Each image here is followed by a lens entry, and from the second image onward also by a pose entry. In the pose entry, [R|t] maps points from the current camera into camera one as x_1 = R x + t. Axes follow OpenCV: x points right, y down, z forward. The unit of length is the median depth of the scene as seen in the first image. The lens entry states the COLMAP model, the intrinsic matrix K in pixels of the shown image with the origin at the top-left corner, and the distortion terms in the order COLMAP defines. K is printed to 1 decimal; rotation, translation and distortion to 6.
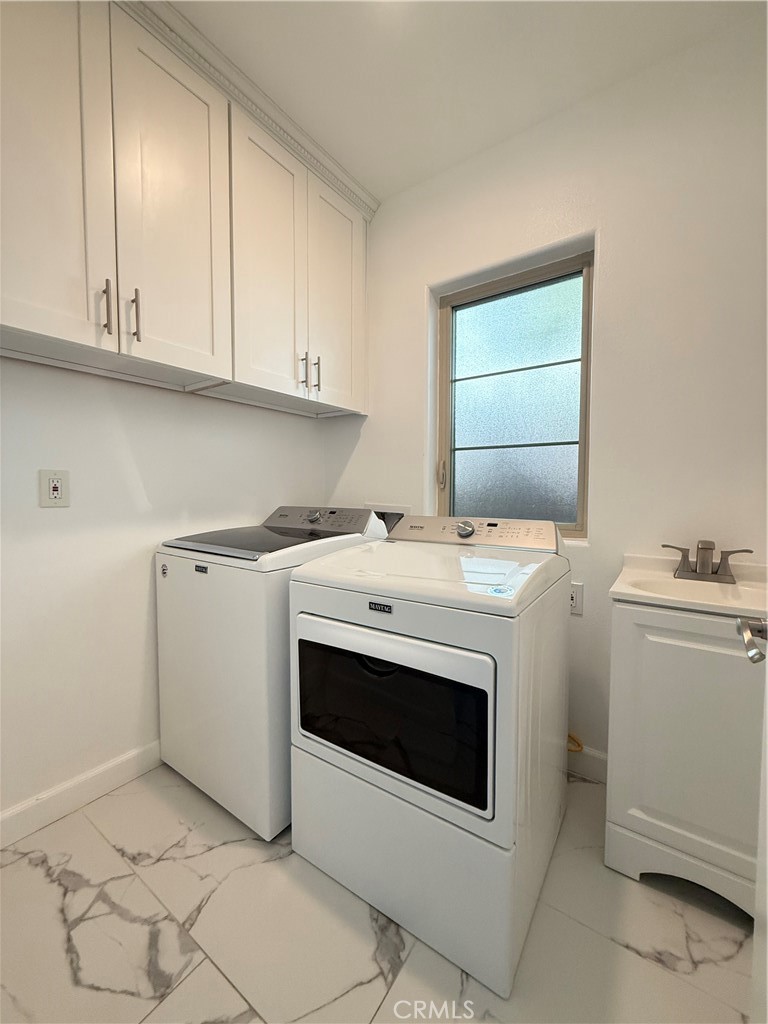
lens RADIAL K [[405.1, 0, 389.7], [0, 405.1, 504.8], [0, 0, 1]] dist [0.000720, -0.000575]
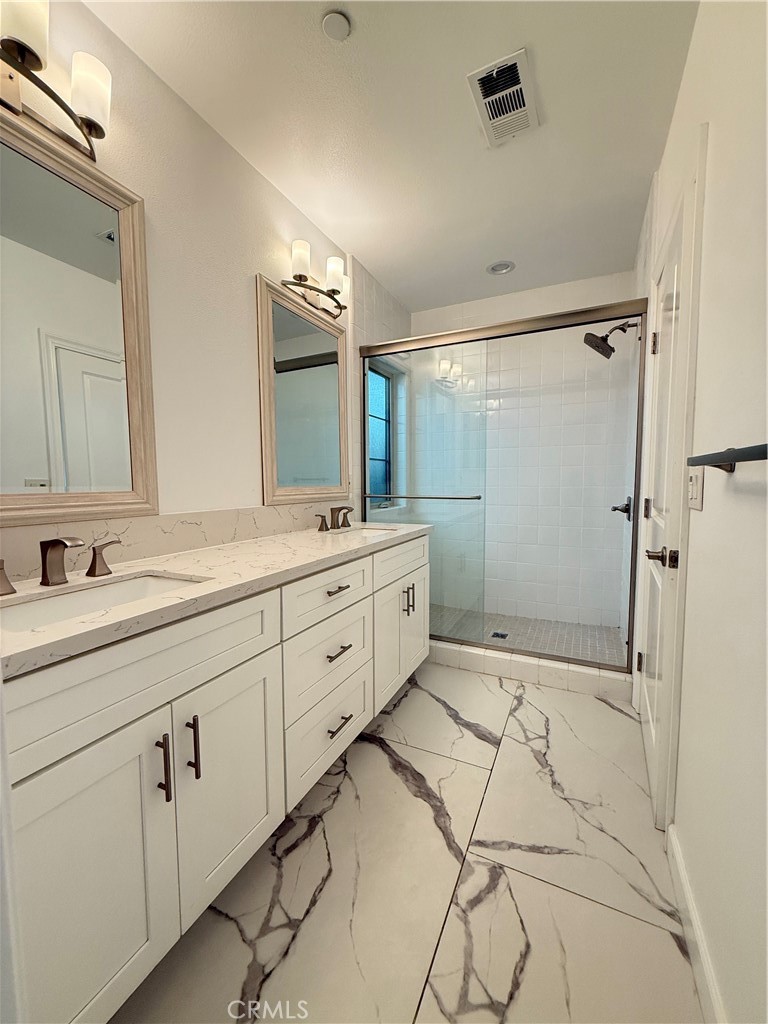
lens RADIAL K [[405.1, 0, 386.5], [0, 405.1, 513.7], [0, 0, 1]] dist [0.000720, -0.000575]
pose [[-0.151603, -0.085785, 0.984712, -1.480042], [0.049990, 0.994286, 0.094316, -0.077498], [-0.987176, 0.063525, -0.146449, 1.284510]]
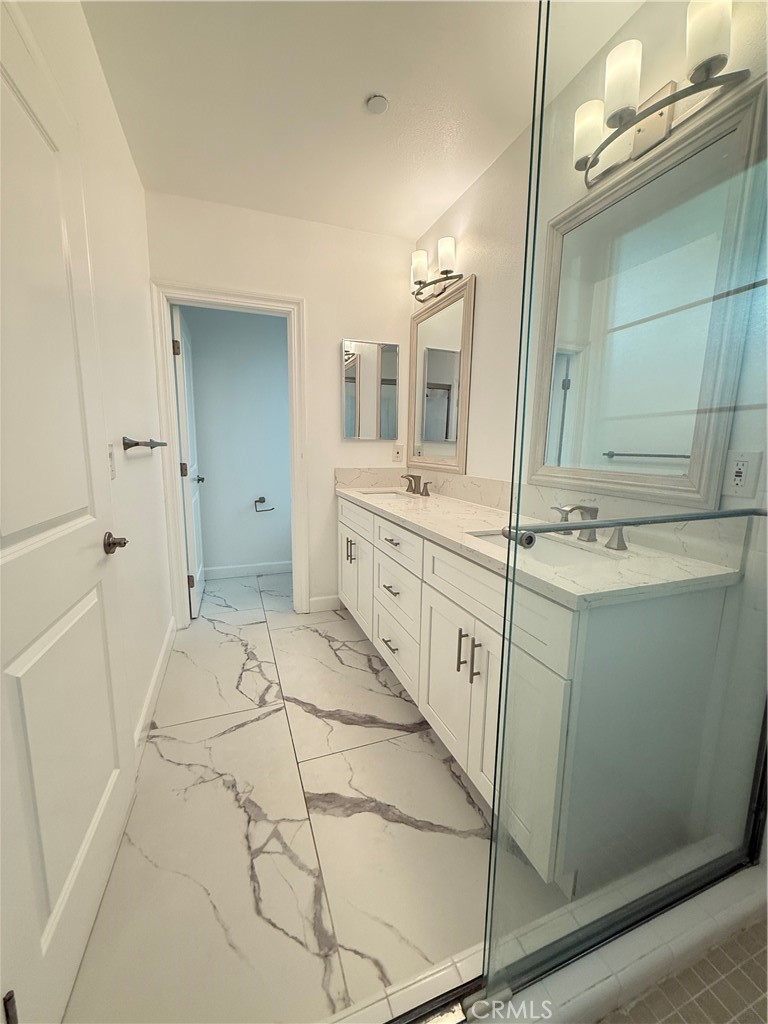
lens RADIAL K [[405.1, 0, 380.5], [0, 405.1, 511.5], [0, 0, 1]] dist [0.000720, -0.000575]
pose [[0.817057, 0.096529, -0.568420, 0.877283], [-0.032834, 0.992075, 0.121278, -0.038911], [0.575622, -0.080427, 0.813751, -0.217553]]
